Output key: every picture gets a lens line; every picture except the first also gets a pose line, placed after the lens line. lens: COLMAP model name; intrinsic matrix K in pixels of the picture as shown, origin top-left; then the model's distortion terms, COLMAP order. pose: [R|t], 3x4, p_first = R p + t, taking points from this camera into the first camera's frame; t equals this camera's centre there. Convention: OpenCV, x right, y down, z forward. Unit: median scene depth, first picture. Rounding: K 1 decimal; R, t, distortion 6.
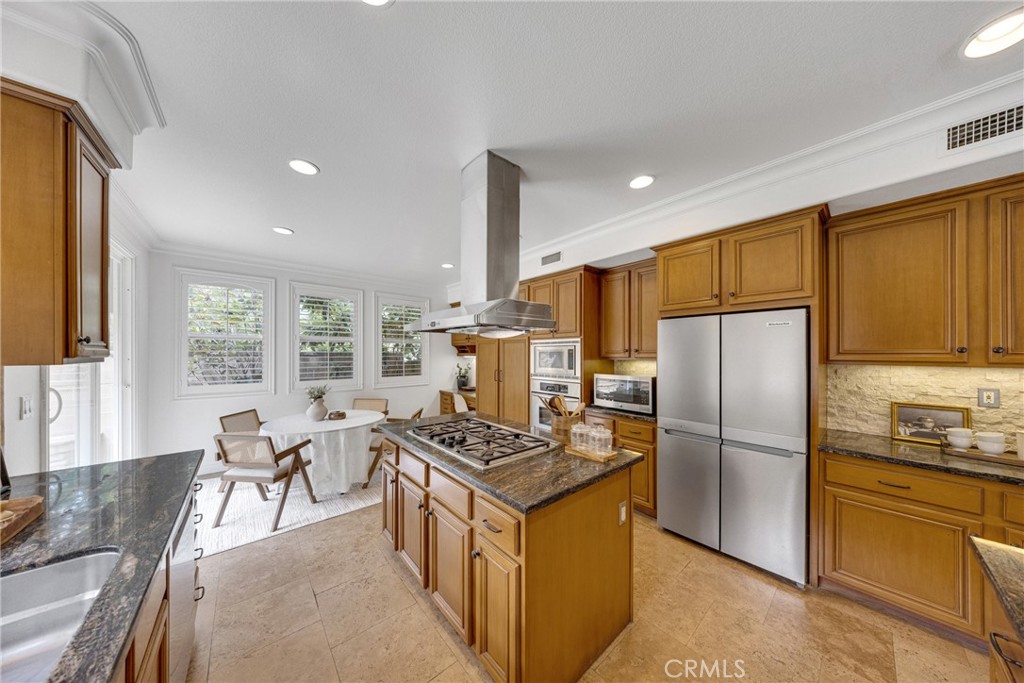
lens RADIAL K [[304.8, 0, 512.7], [0, 304.8, 348.2], [0, 0, 1]] dist [-0.000029, 0.000089]
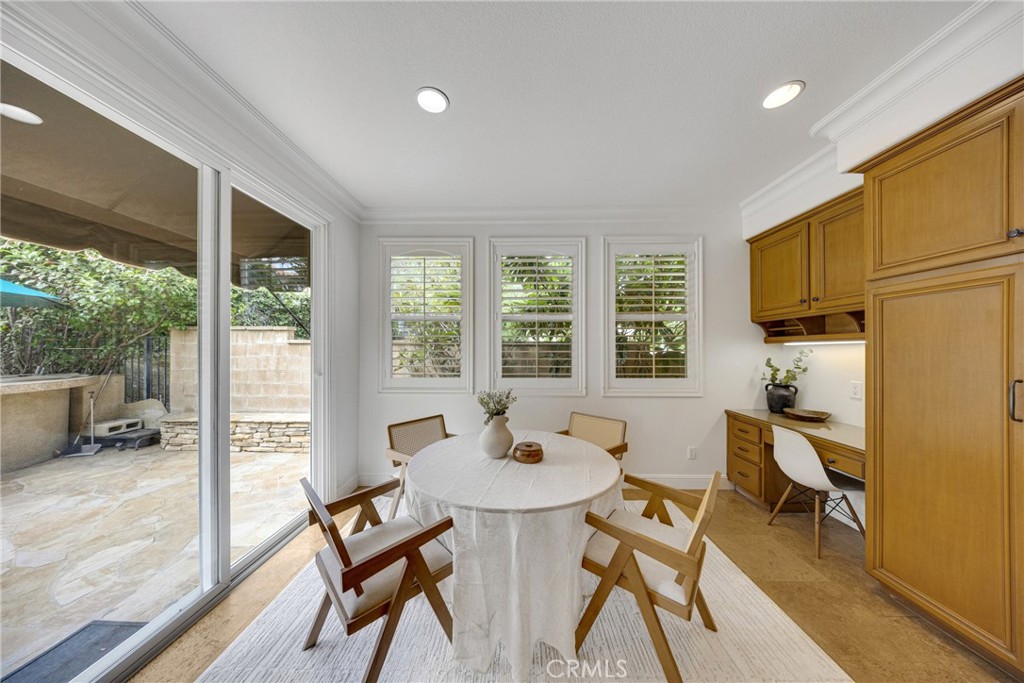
lens RADIAL K [[304.8, 0, 512.7], [0, 304.8, 348.2], [0, 0, 1]] dist [-0.000029, 0.000089]
pose [[0.734640, -0.003763, -0.678447, -0.205655], [0.010825, 0.999922, 0.006175, 0.036238], [0.678371, -0.011881, 0.734624, 0.503273]]
